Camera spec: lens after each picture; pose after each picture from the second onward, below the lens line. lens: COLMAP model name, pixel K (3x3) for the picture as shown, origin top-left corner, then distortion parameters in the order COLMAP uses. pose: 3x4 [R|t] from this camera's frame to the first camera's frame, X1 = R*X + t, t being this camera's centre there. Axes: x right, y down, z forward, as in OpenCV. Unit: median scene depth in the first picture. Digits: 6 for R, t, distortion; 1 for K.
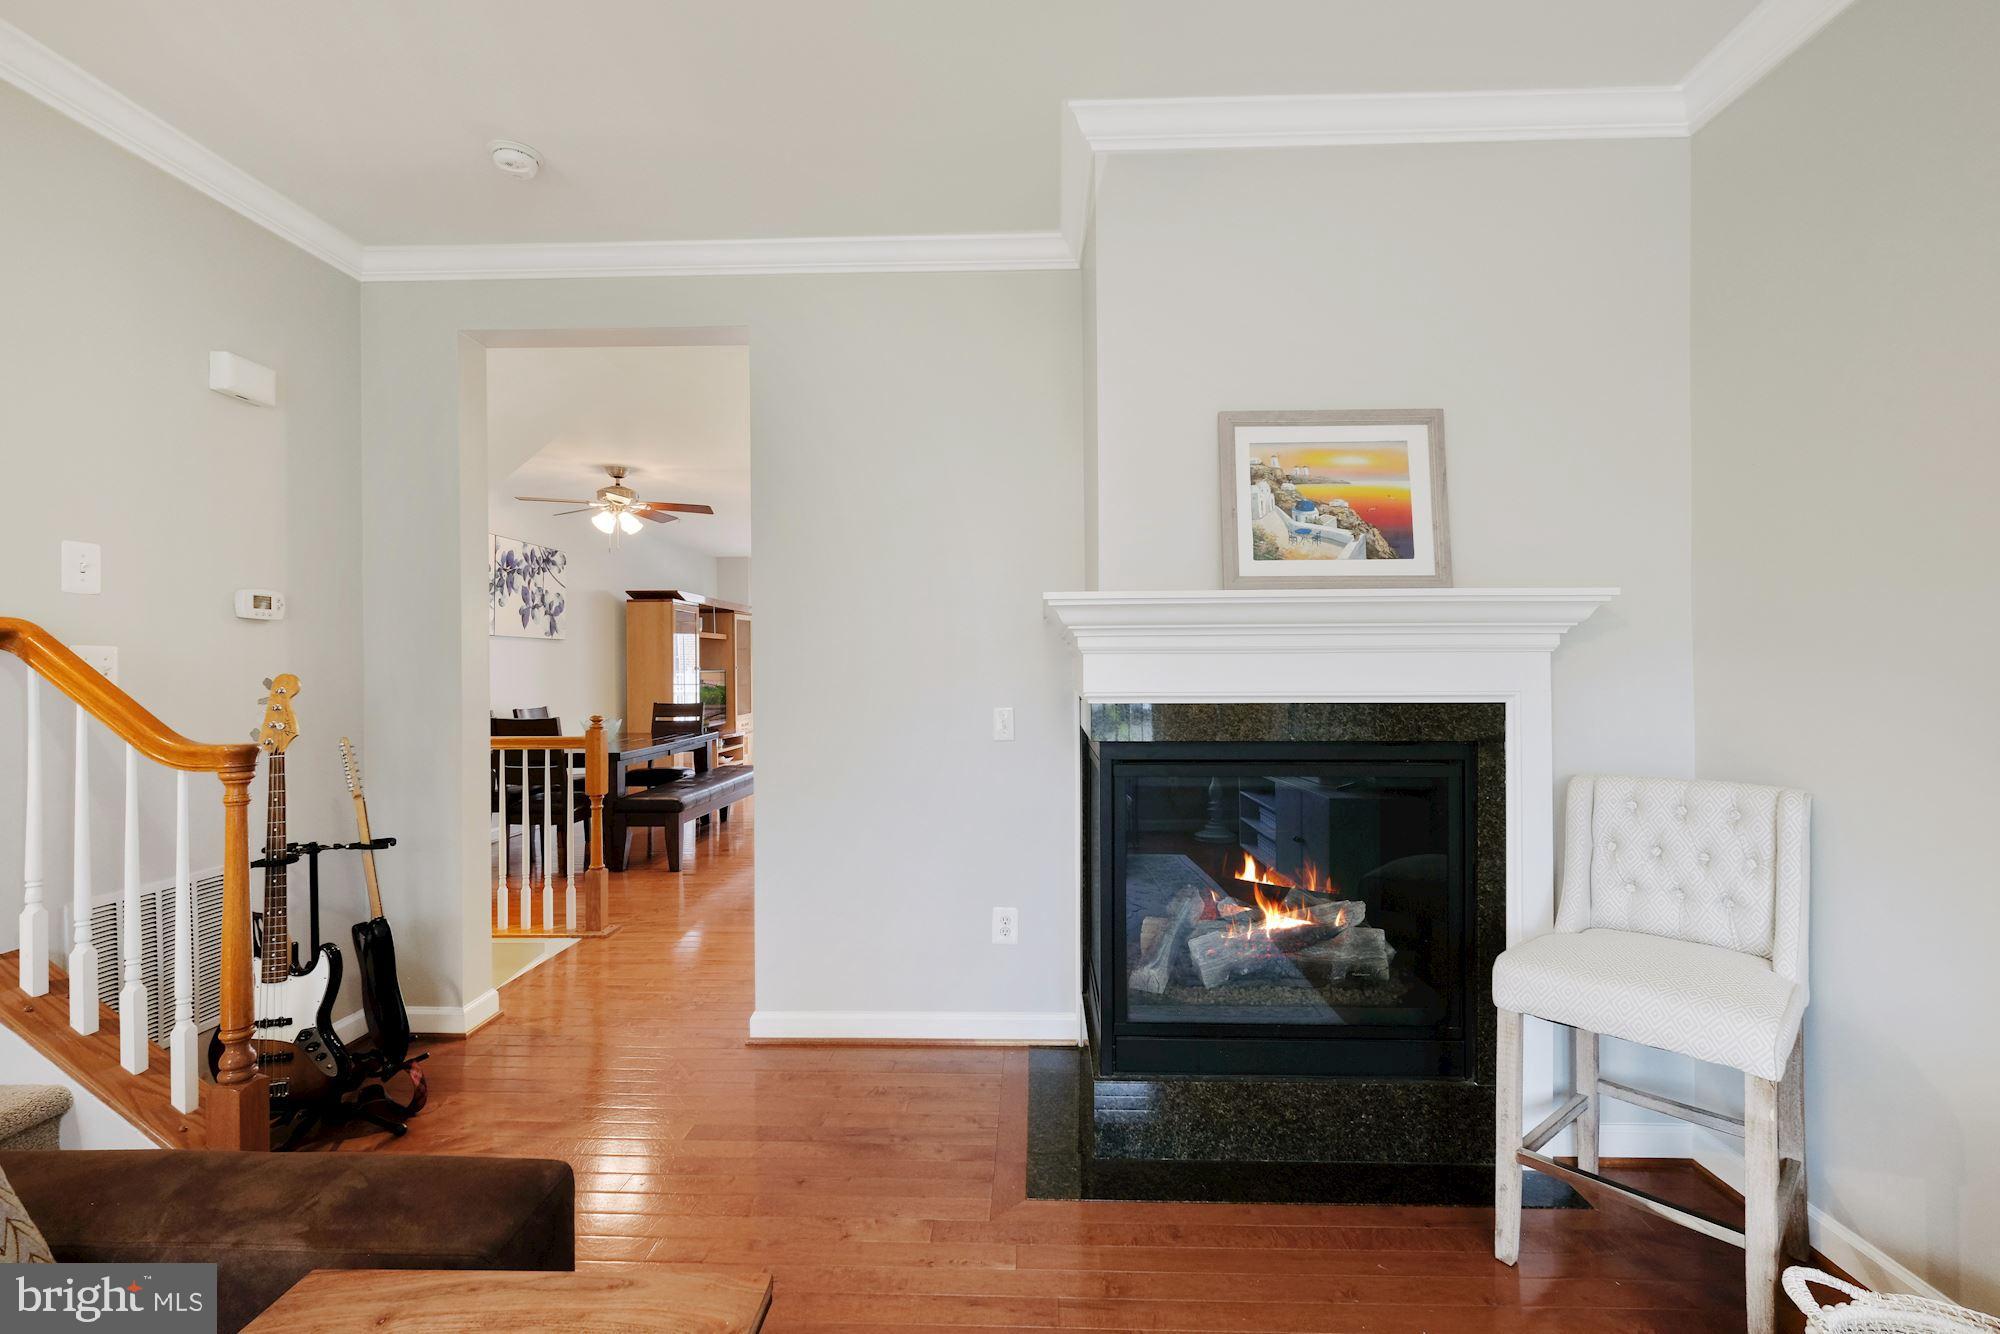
lens RADIAL K [[874.6, 0, 998.0], [0, 874.6, 665.5], [0, 0, 1]] dist [-0.001051, -0.001348]
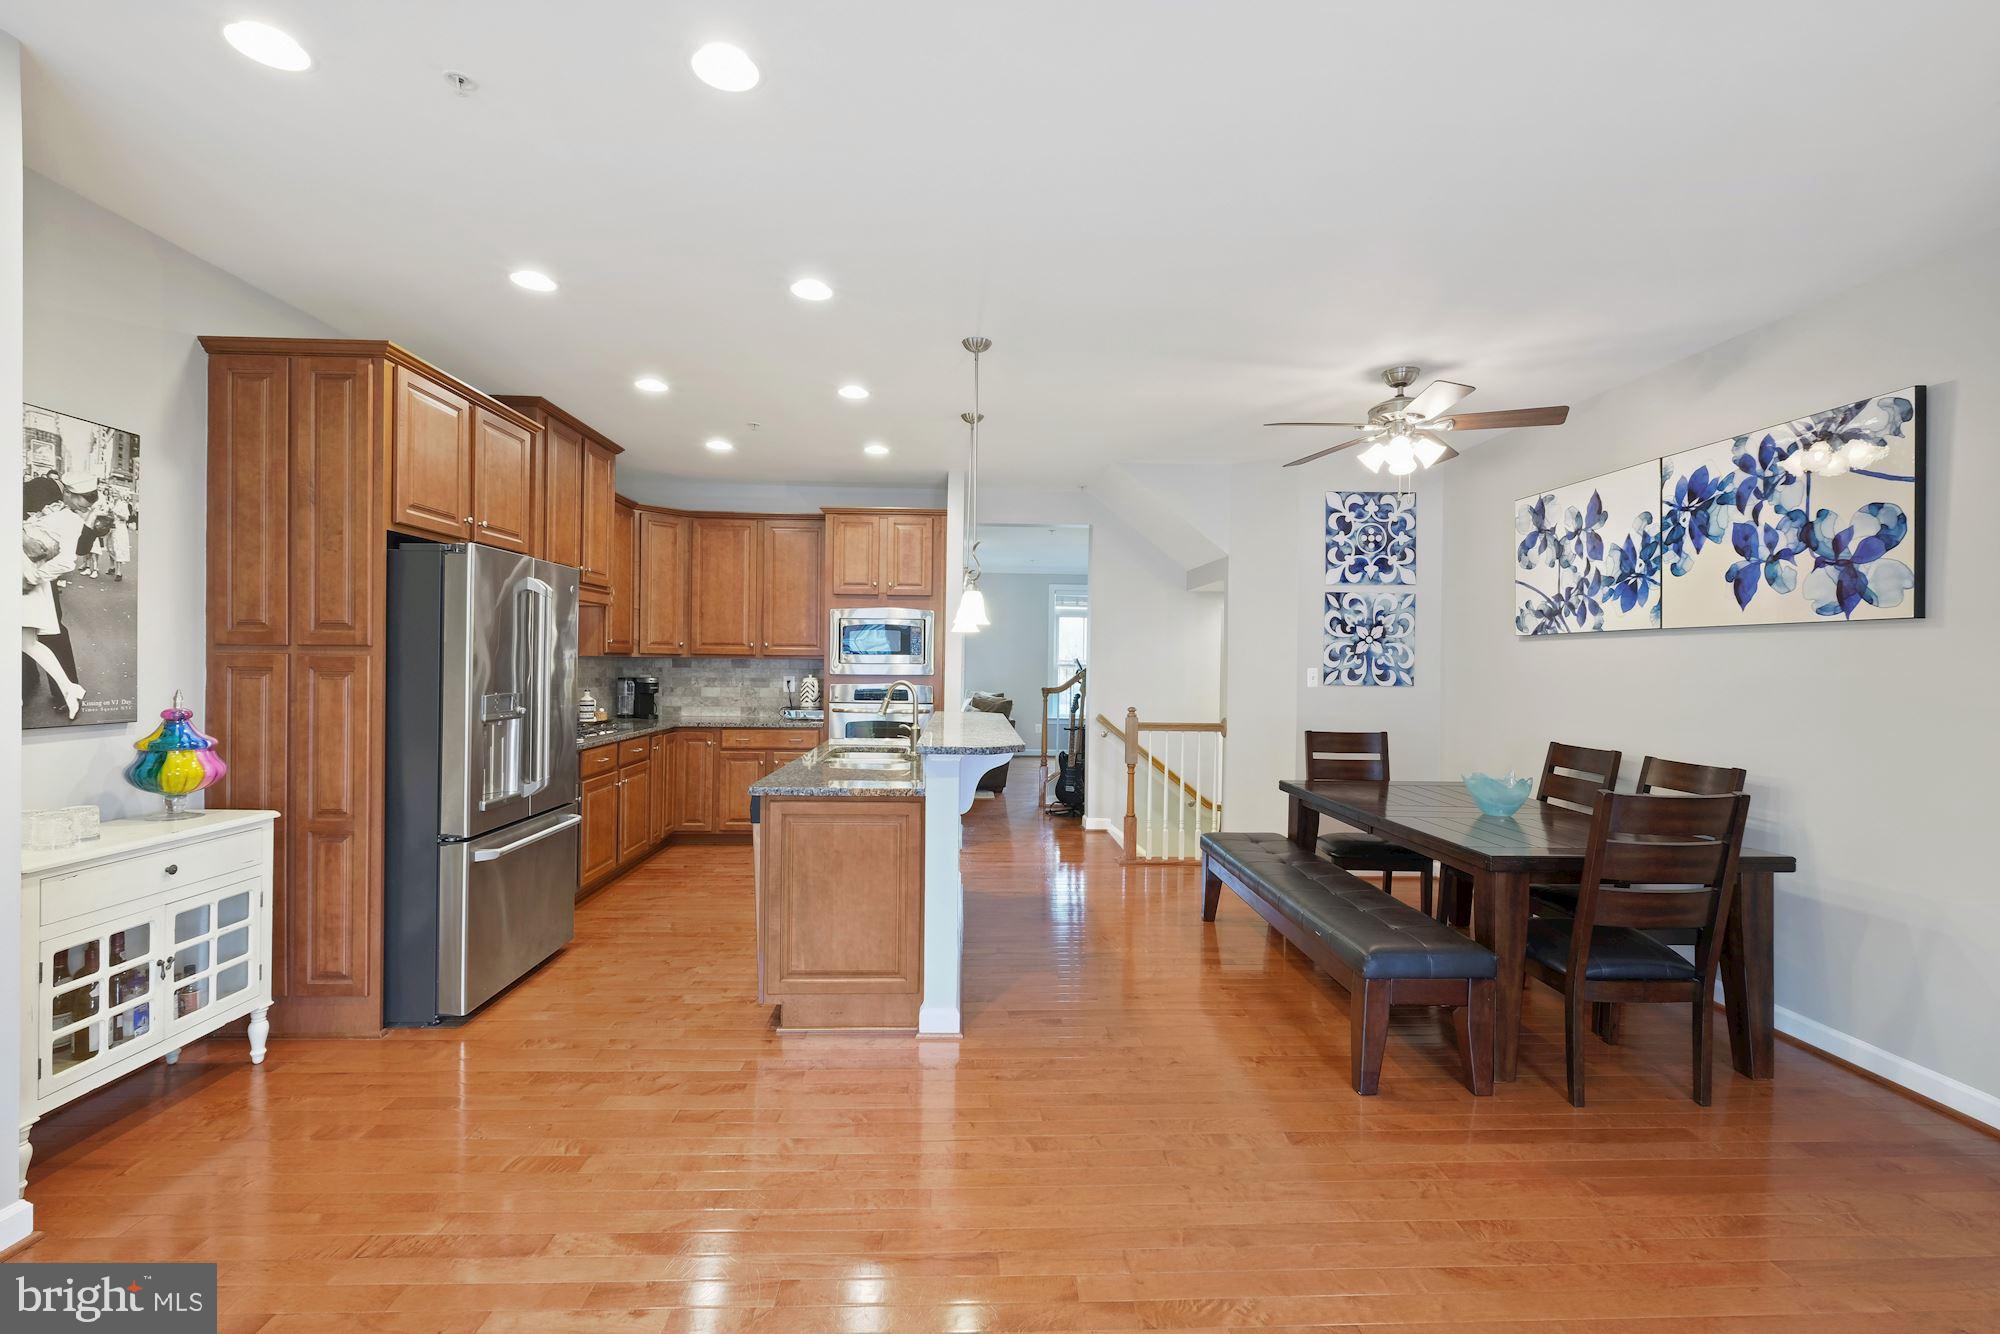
lens RADIAL K [[874.6, 0, 1003.5], [0, 874.6, 668.6], [0, 0, 1]] dist [-0.001051, -0.001348]
pose [[-0.995597, -0.005744, -0.093565, -0.096621], [-0.005977, 0.999980, 0.002209, -0.008019], [0.093551, 0.002758, -0.995611, 1.789783]]
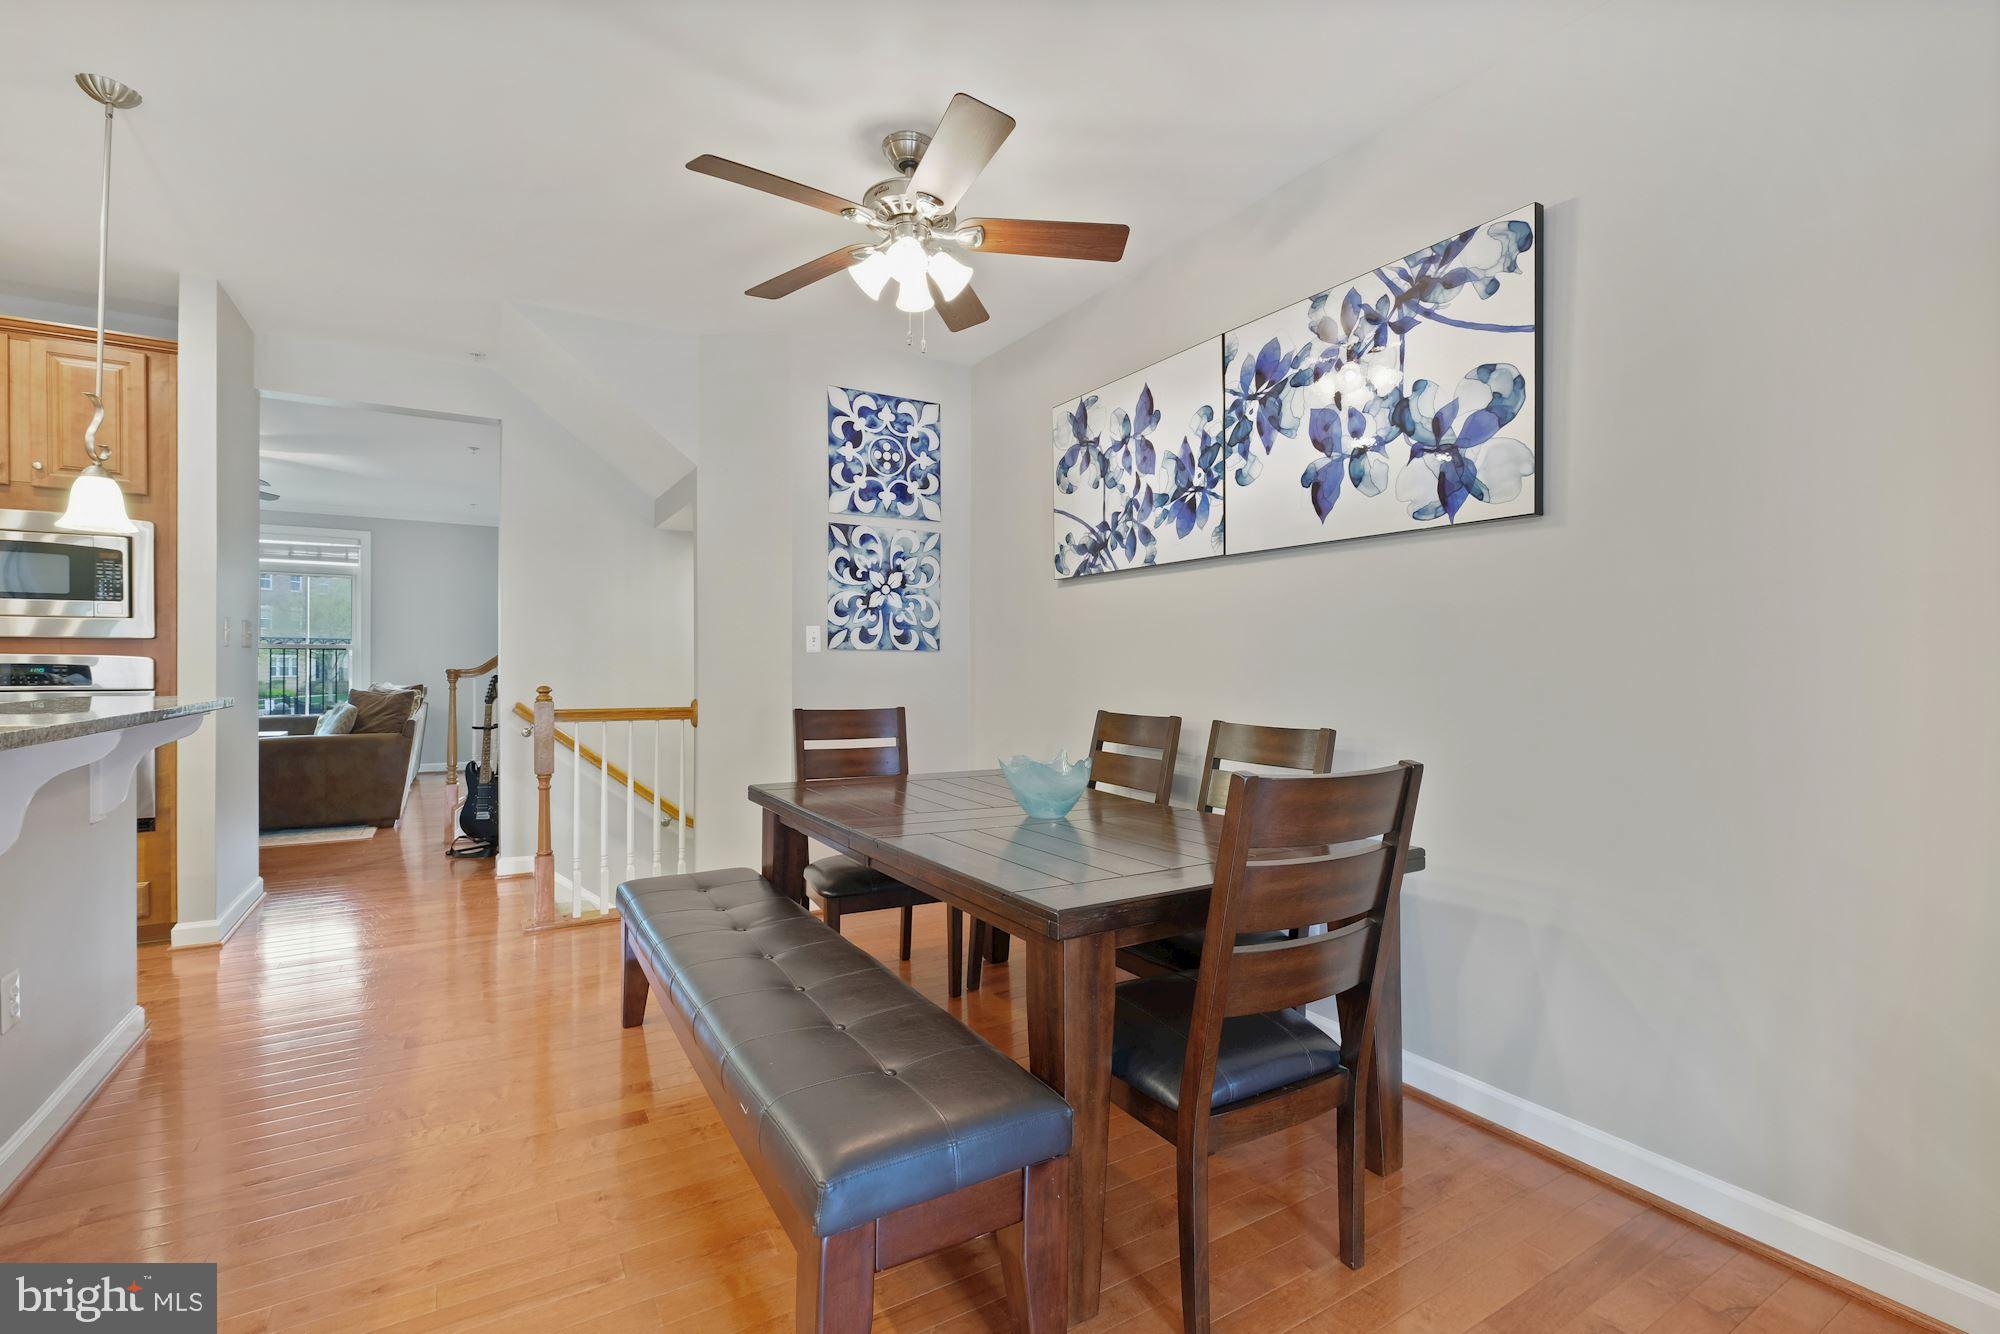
lens RADIAL K [[874.6, 0, 1010.6], [0, 874.6, 671.9], [0, 0, 1]] dist [-0.001051, -0.001348]
pose [[-0.824615, 0.007656, -0.565643, -0.264800], [0.004272, 0.999964, 0.007305, 0.025139], [0.565679, 0.003607, -0.824618, 1.522353]]
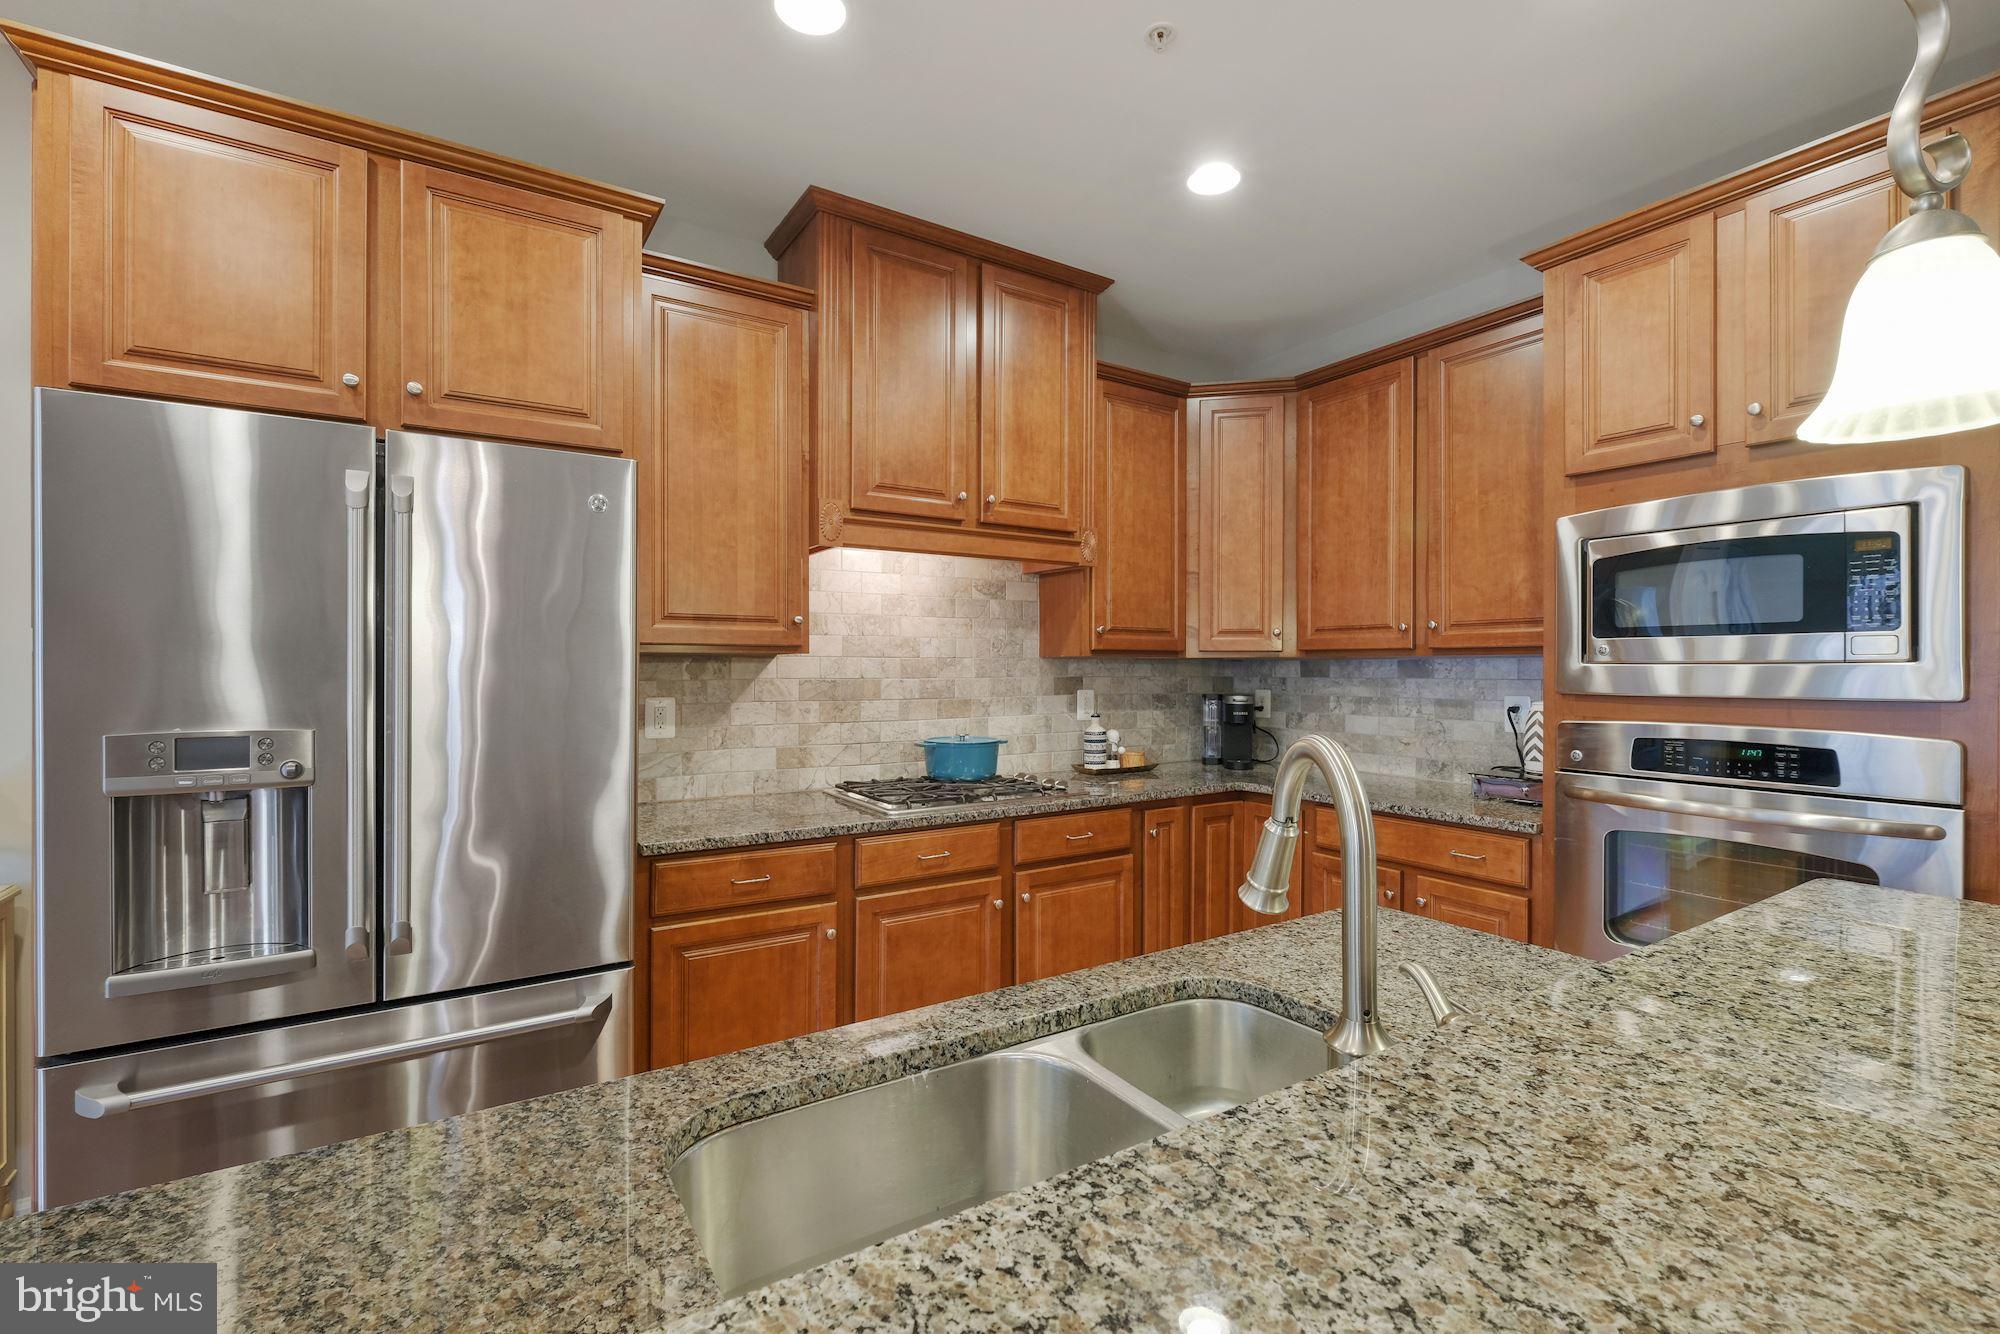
lens RADIAL K [[874.6, 0, 1001.2], [0, 874.6, 671.2], [0, 0, 1]] dist [-0.001051, -0.001348]
pose [[-0.579065, 0.001777, 0.815279, -0.166975], [-0.003263, 0.999985, -0.004497, -0.004961], [-0.815275, -0.005264, -0.579050, 1.113408]]
